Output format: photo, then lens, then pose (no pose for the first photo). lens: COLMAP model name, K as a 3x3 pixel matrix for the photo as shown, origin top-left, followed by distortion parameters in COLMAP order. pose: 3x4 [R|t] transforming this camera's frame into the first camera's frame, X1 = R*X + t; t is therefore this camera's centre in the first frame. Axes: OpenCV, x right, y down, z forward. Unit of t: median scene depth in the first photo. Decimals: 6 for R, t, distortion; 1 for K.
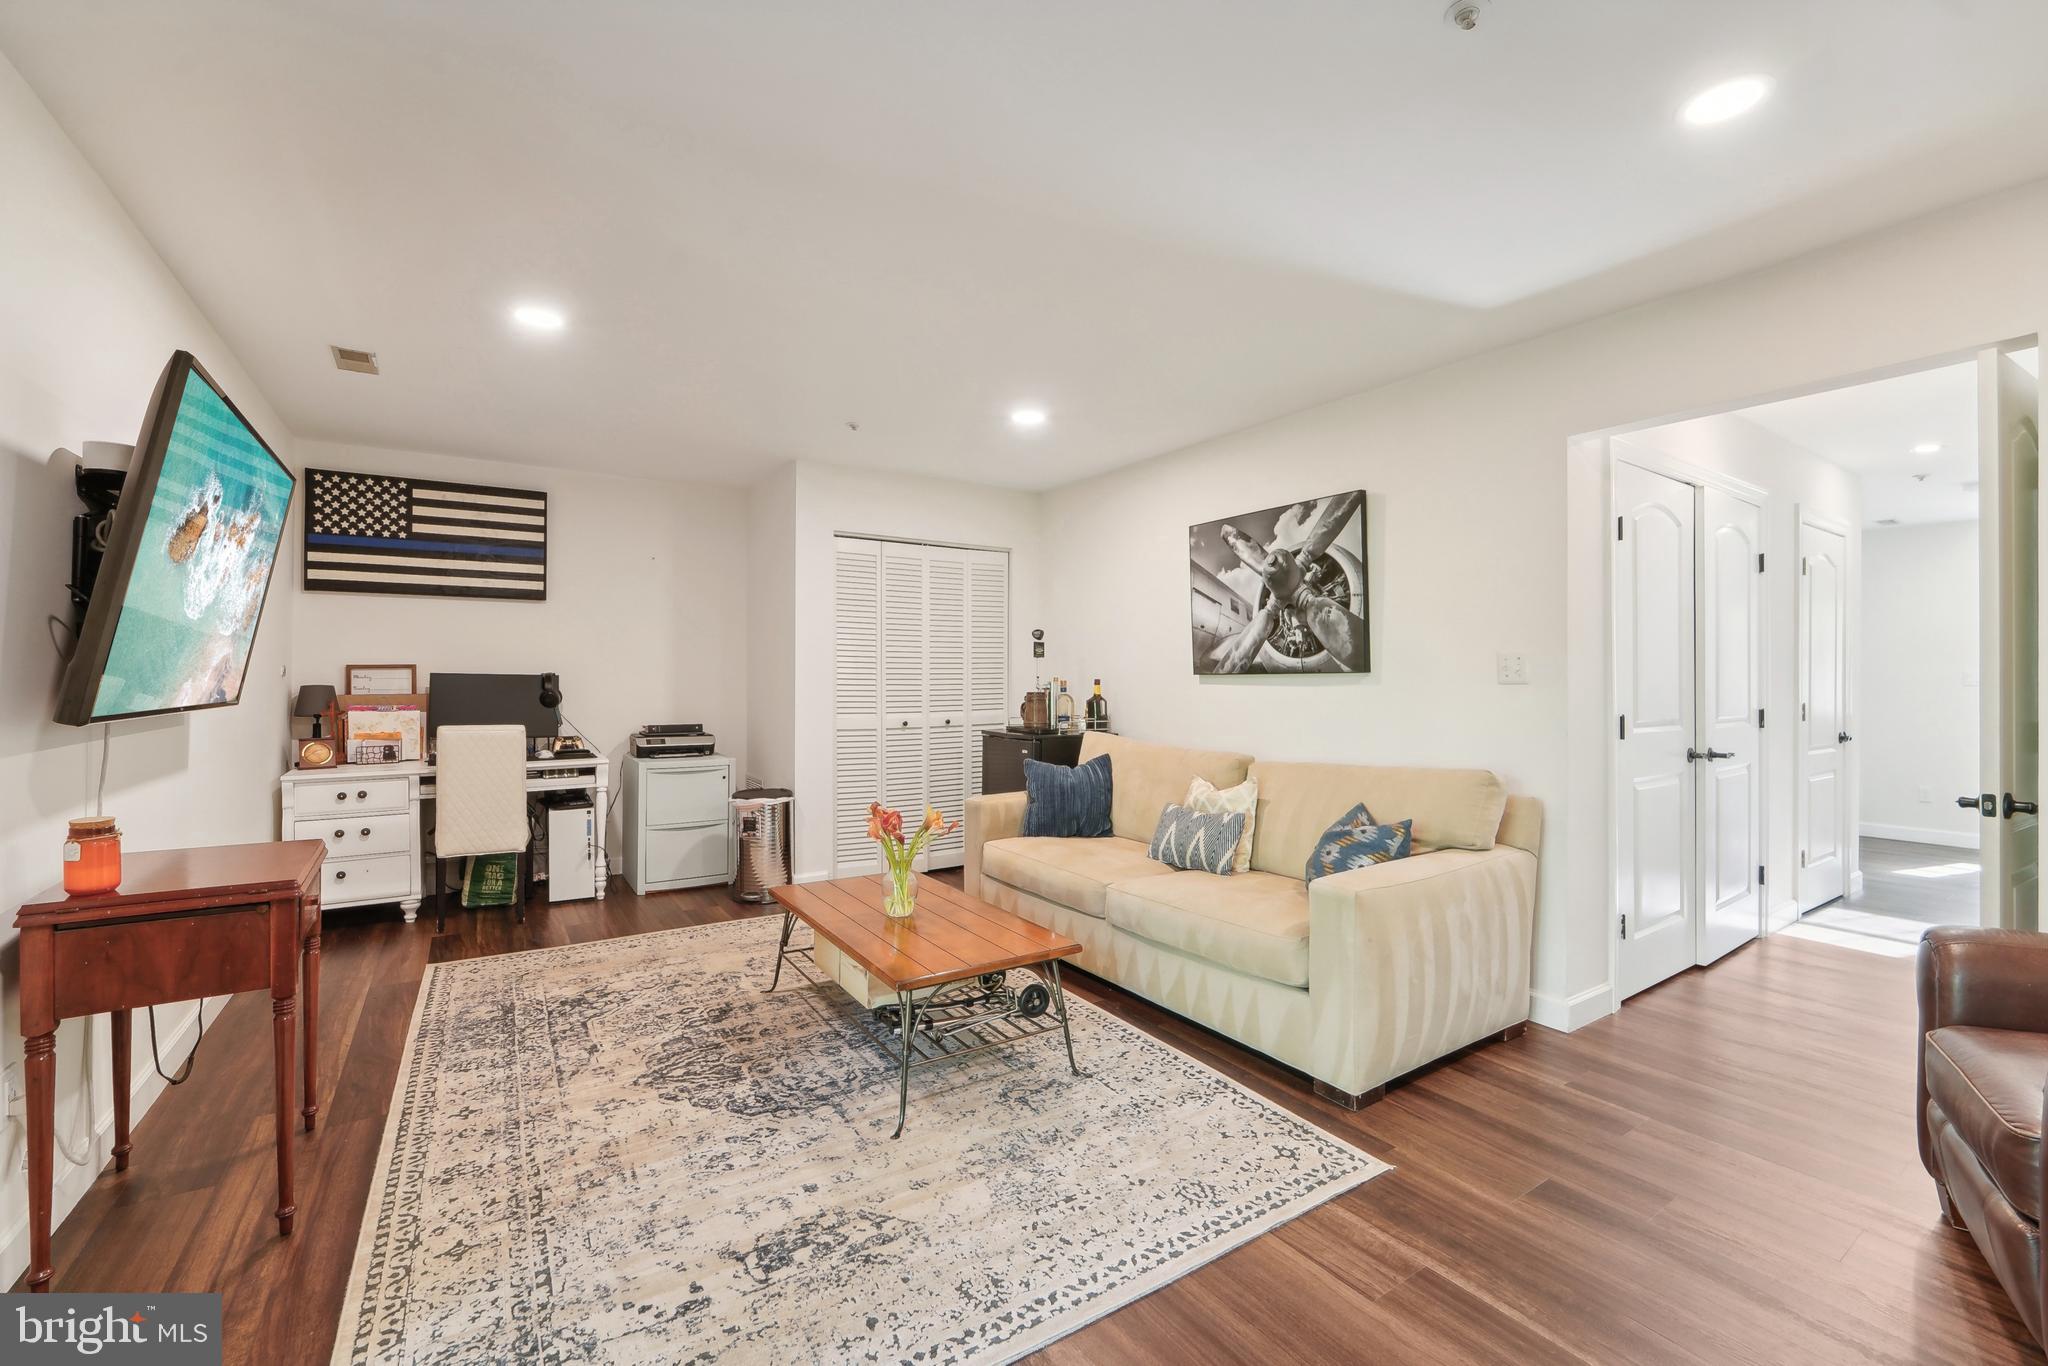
lens RADIAL K [[863.9, 0, 1034.8], [0, 863.9, 673.1], [0, 0, 1]] dist [-0.018893, -0.000405]
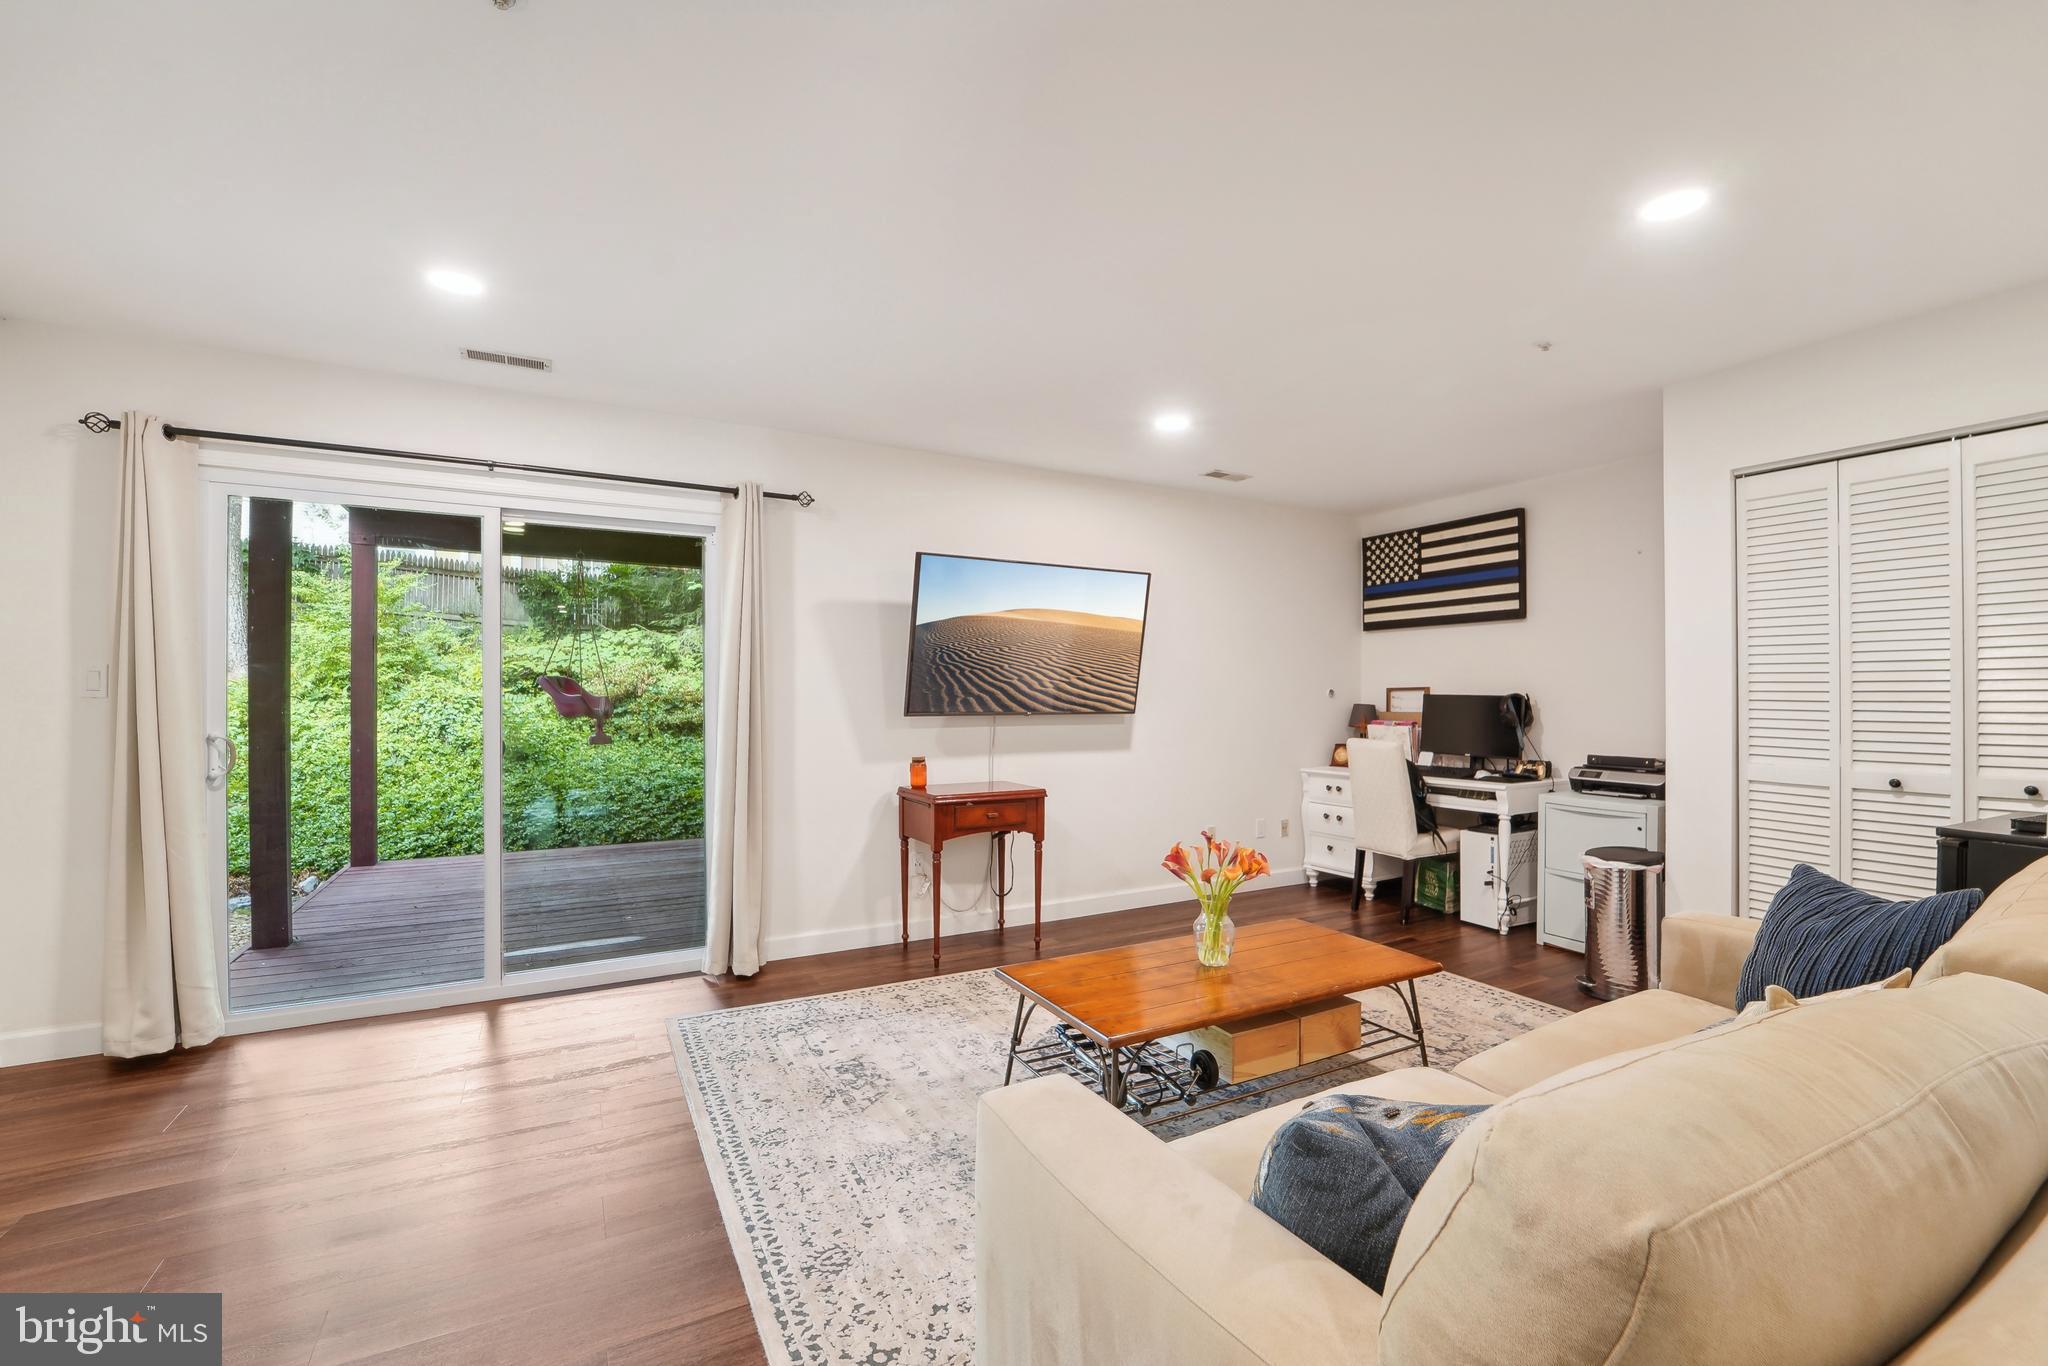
lens RADIAL K [[868.3, 0, 1034.4], [0, 868.3, 689.8], [0, 0, 1]] dist [-0.017530, -0.000174]
pose [[-0.090309, -0.009717, -0.995866, 0.493819], [0.003297, 0.999944, -0.010056, 0.004026], [0.995908, -0.004192, -0.090272, 0.589491]]
